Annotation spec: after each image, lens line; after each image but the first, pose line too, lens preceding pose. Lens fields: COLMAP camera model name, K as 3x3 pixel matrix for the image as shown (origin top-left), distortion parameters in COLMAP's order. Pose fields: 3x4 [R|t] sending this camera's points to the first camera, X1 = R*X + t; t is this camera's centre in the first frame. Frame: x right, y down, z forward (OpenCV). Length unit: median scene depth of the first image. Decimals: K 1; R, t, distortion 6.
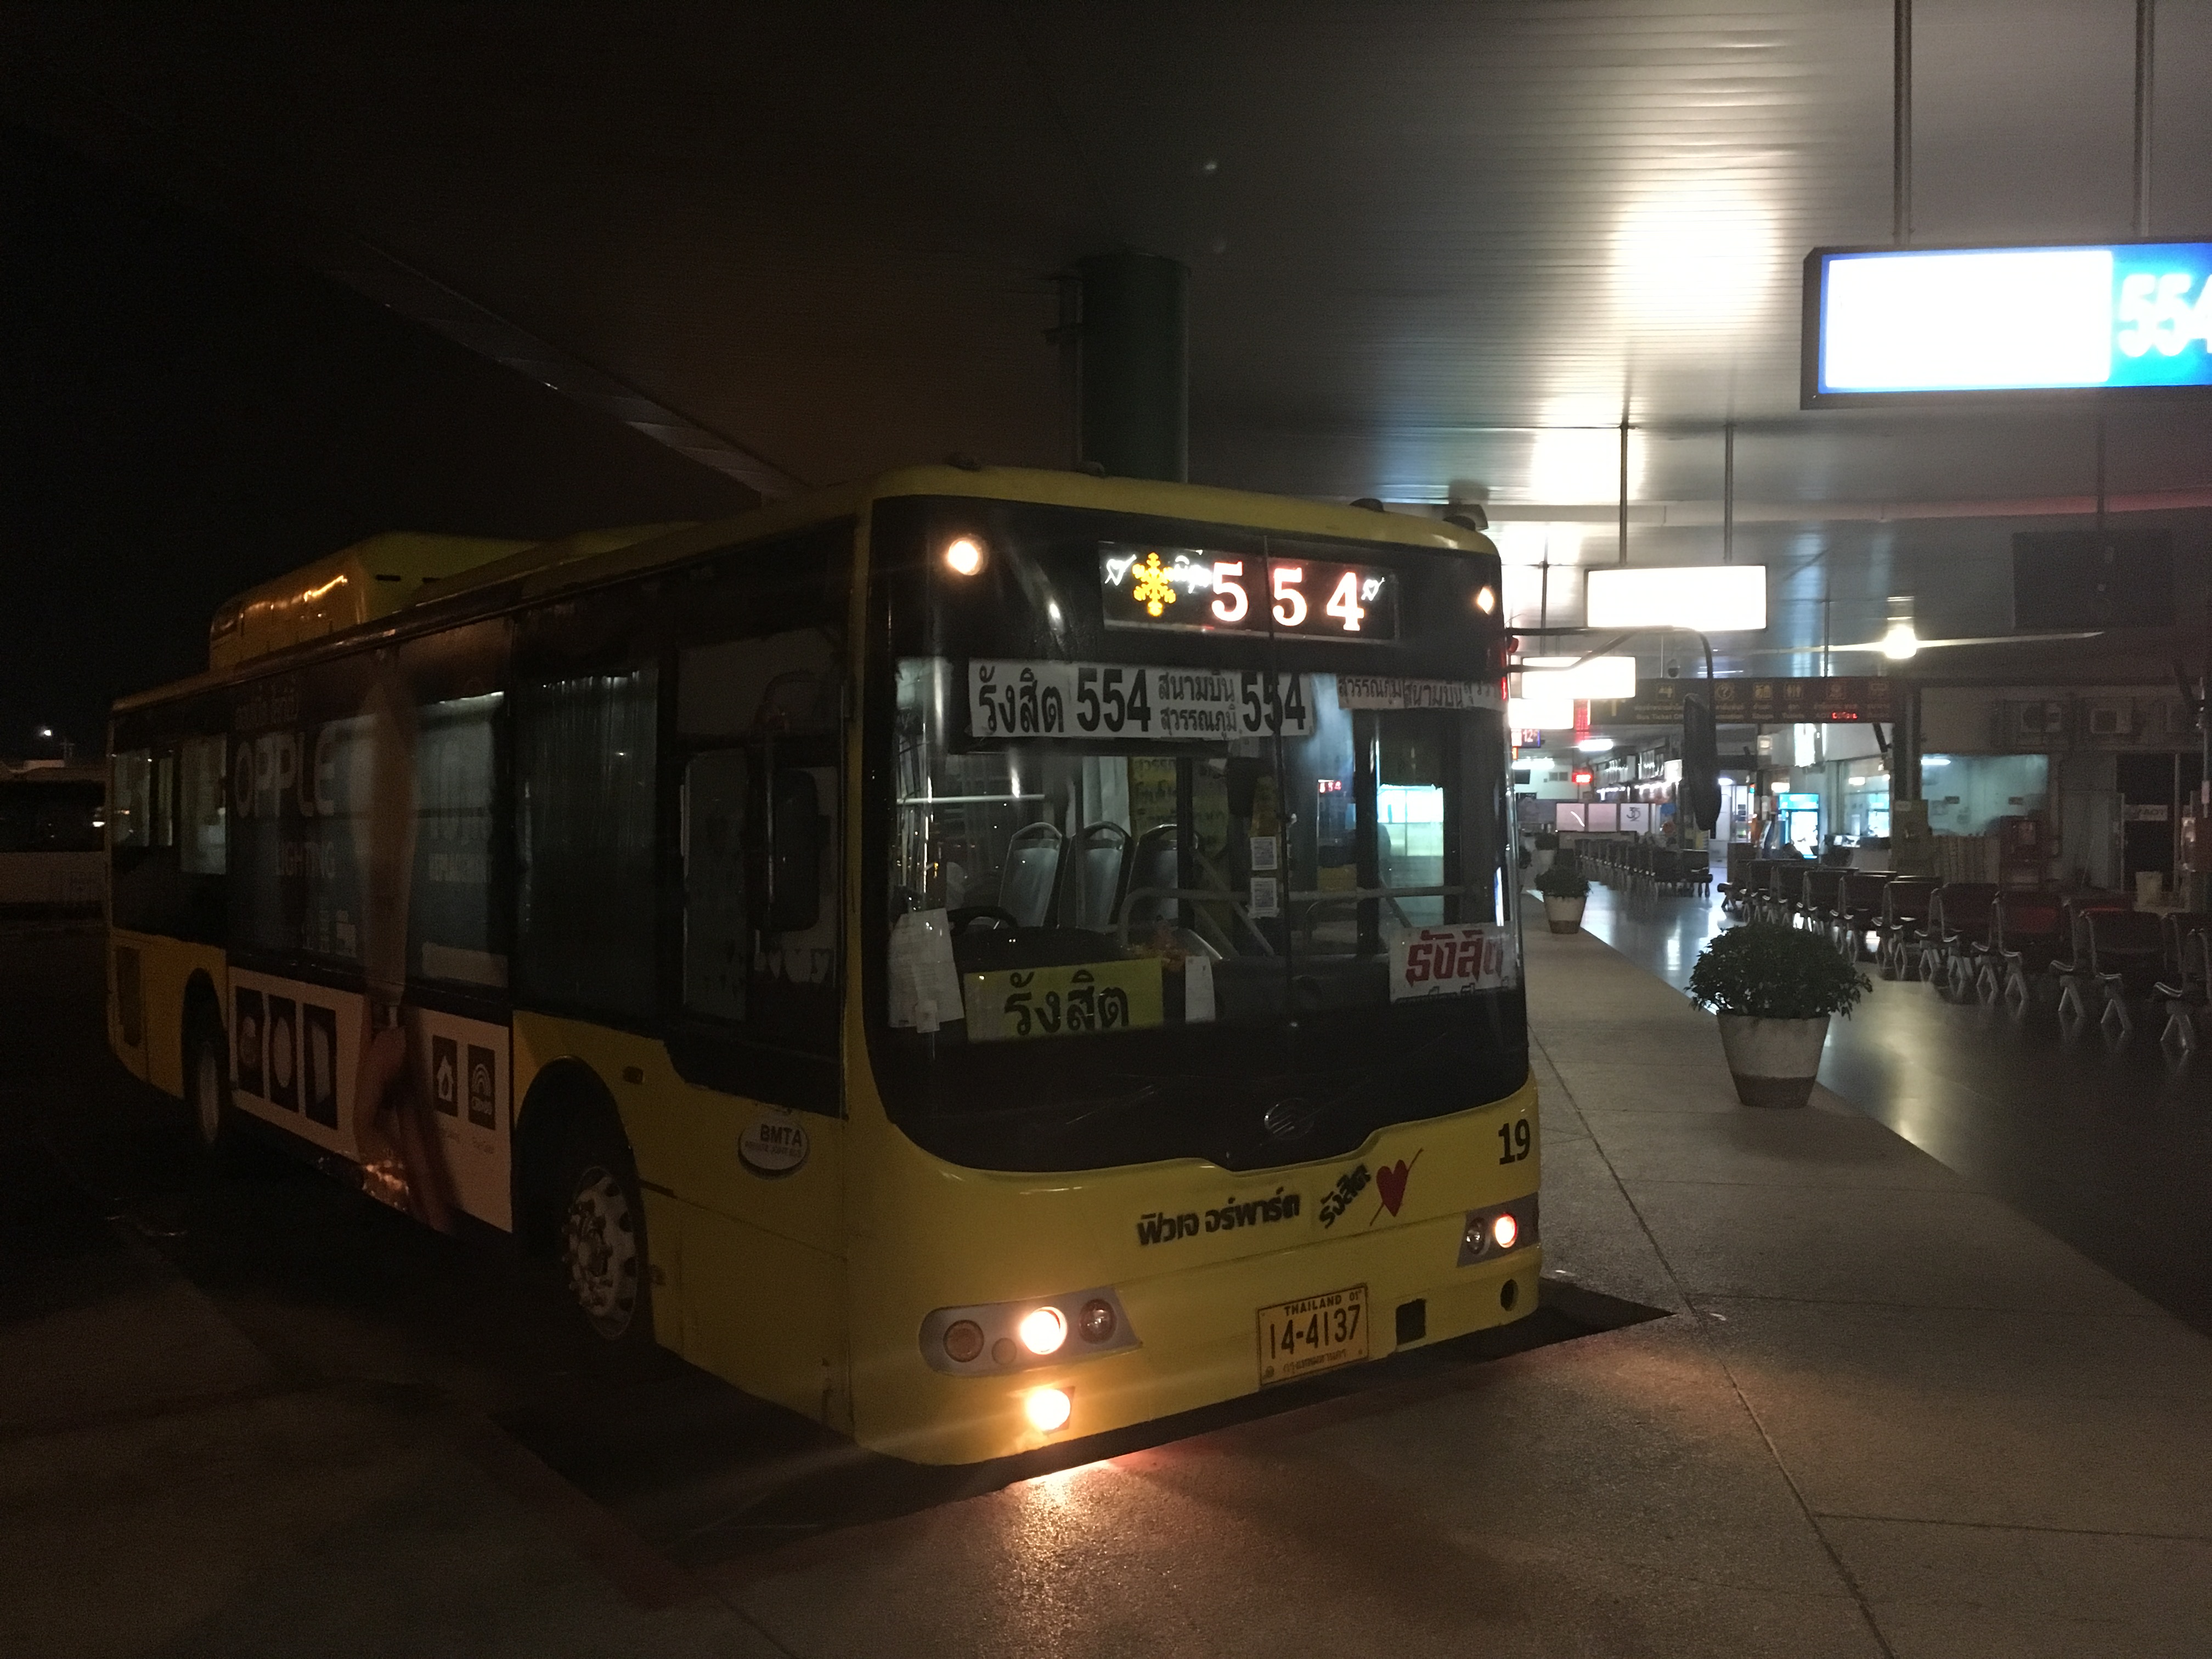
lens RADIAL K [[1912.5, 0, 1106.0], [0, 1912.5, 829.5], [0, 0, 1]] dist [0.053975, 0.005666]
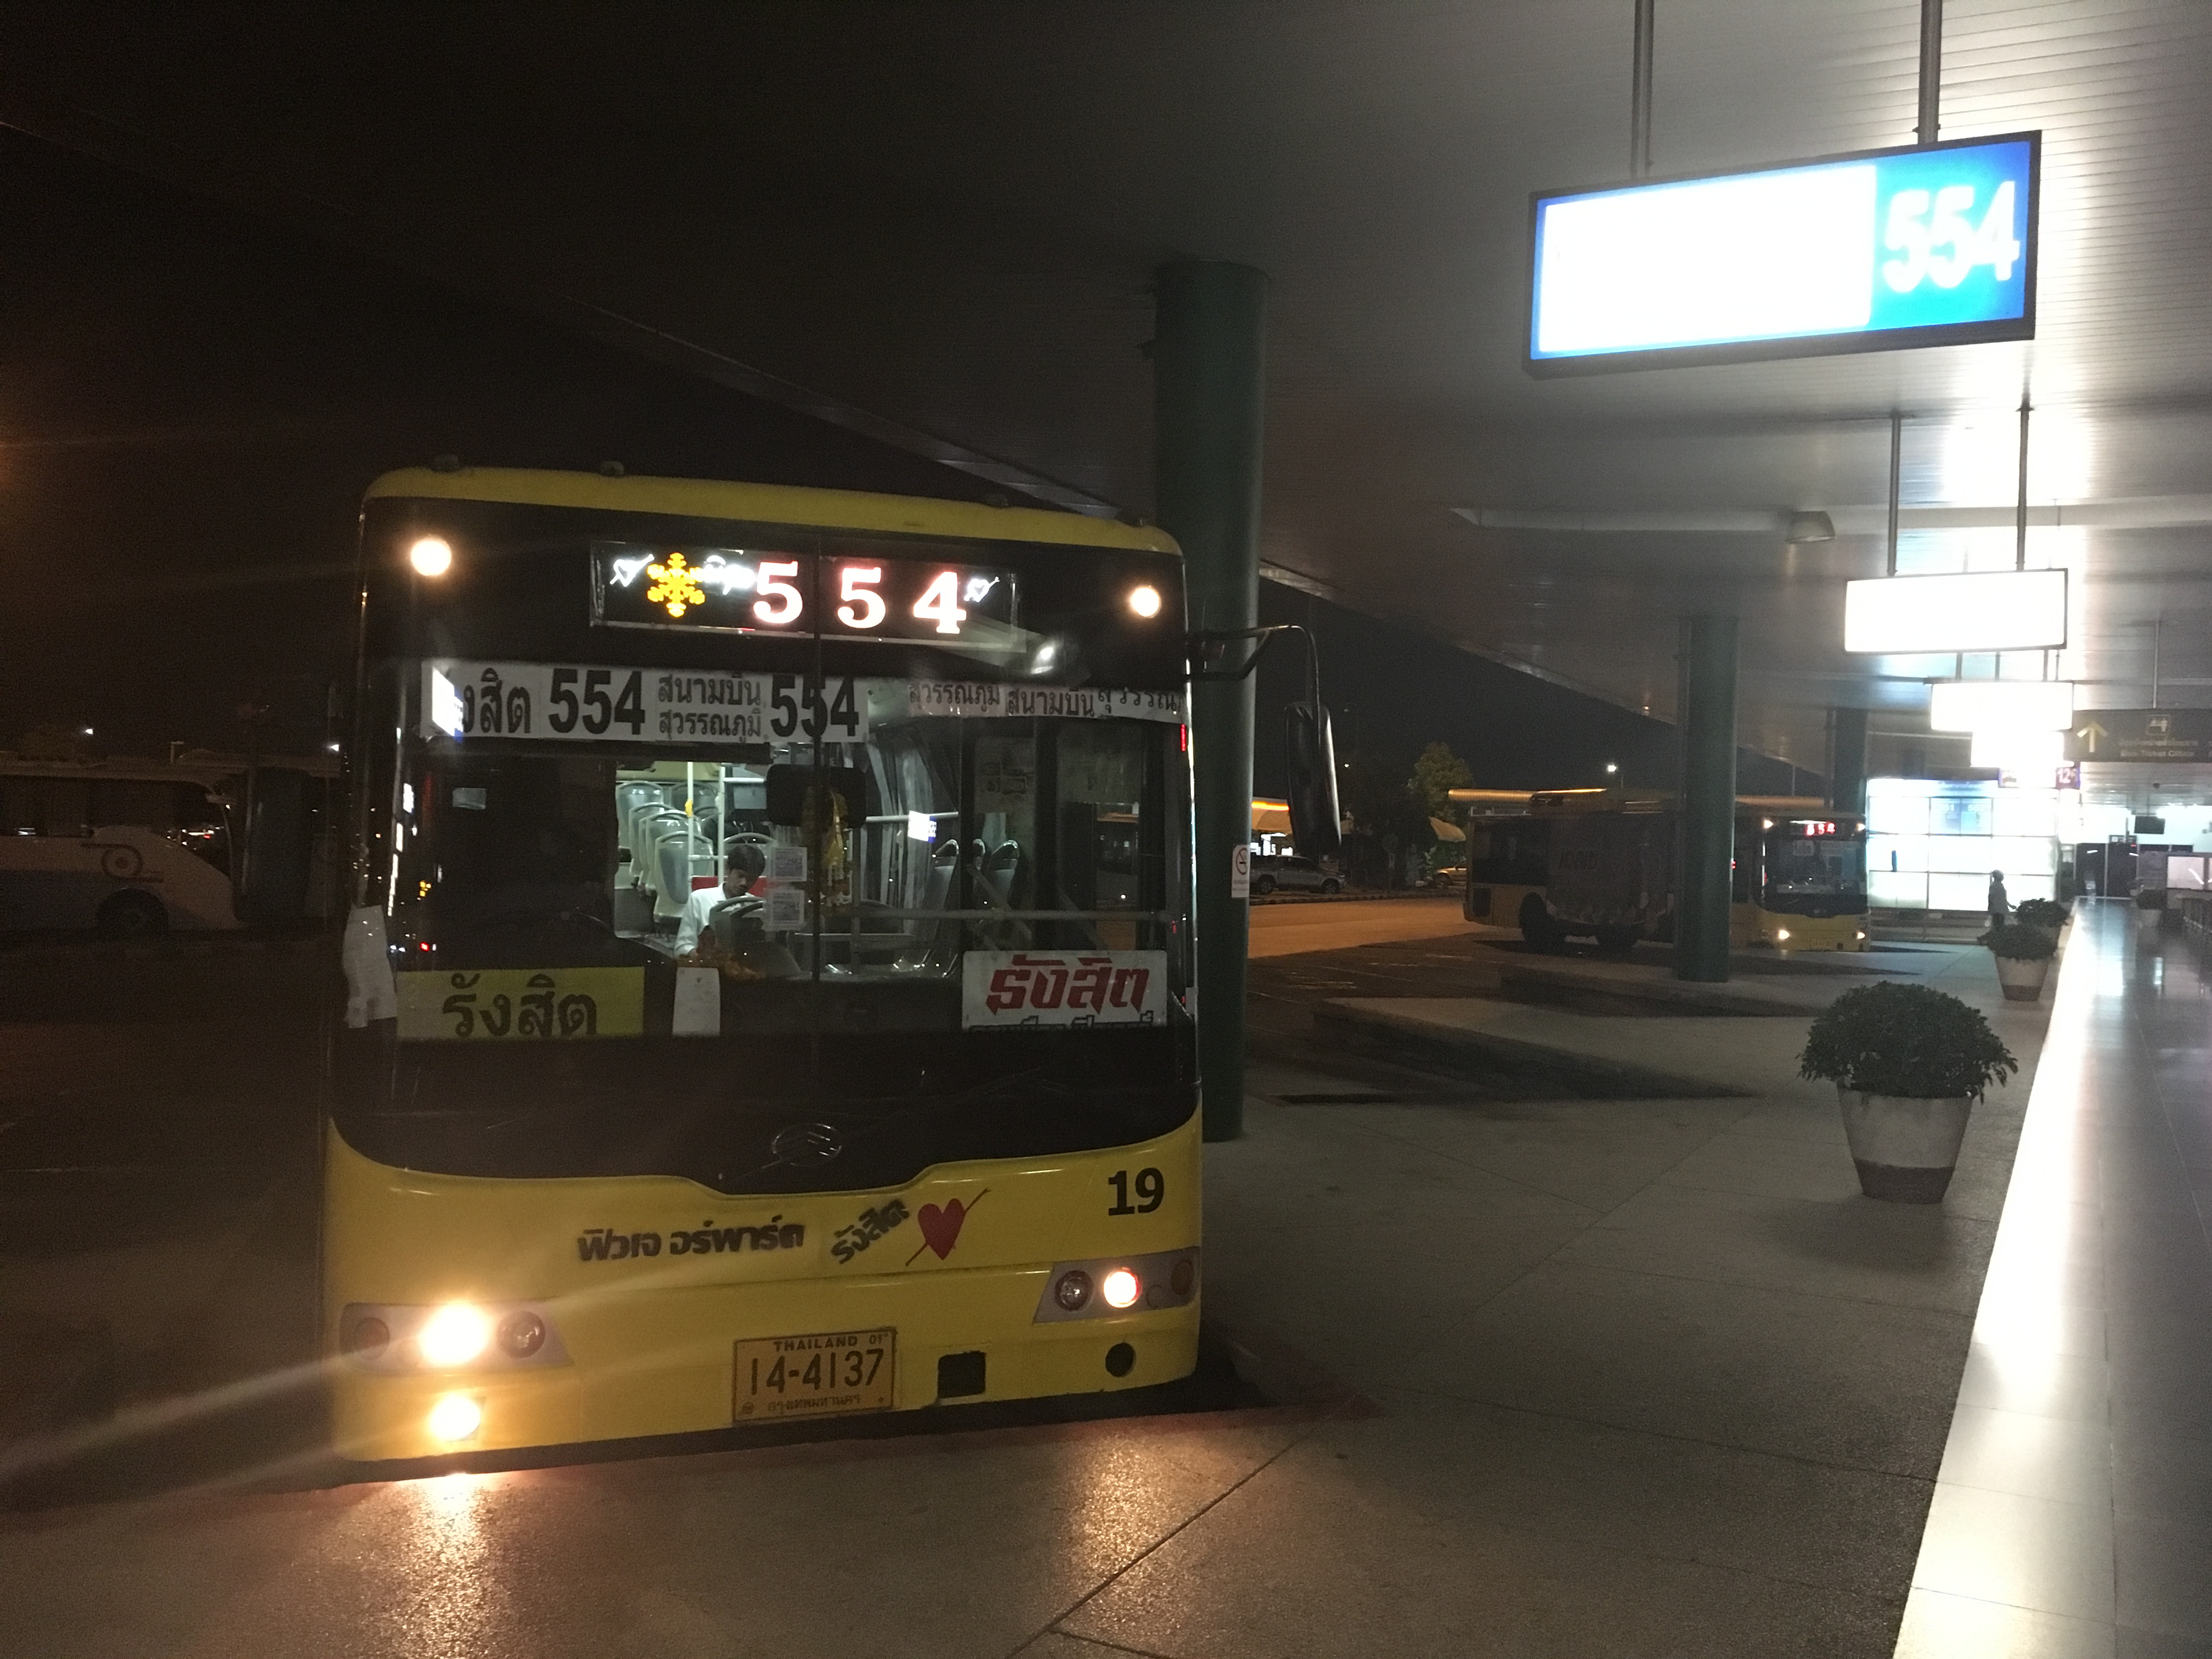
lens RADIAL K [[1885.0, 0, 1106.0], [0, 1885.0, 829.5], [0, 0, 1]] dist [0.060880, -0.000735]
pose [[0.946906, 0.022182, -0.320745, 0.536822], [-0.028561, 0.999477, -0.015194, 0.004936], [0.320240, 0.023548, 0.947044, 0.156263]]
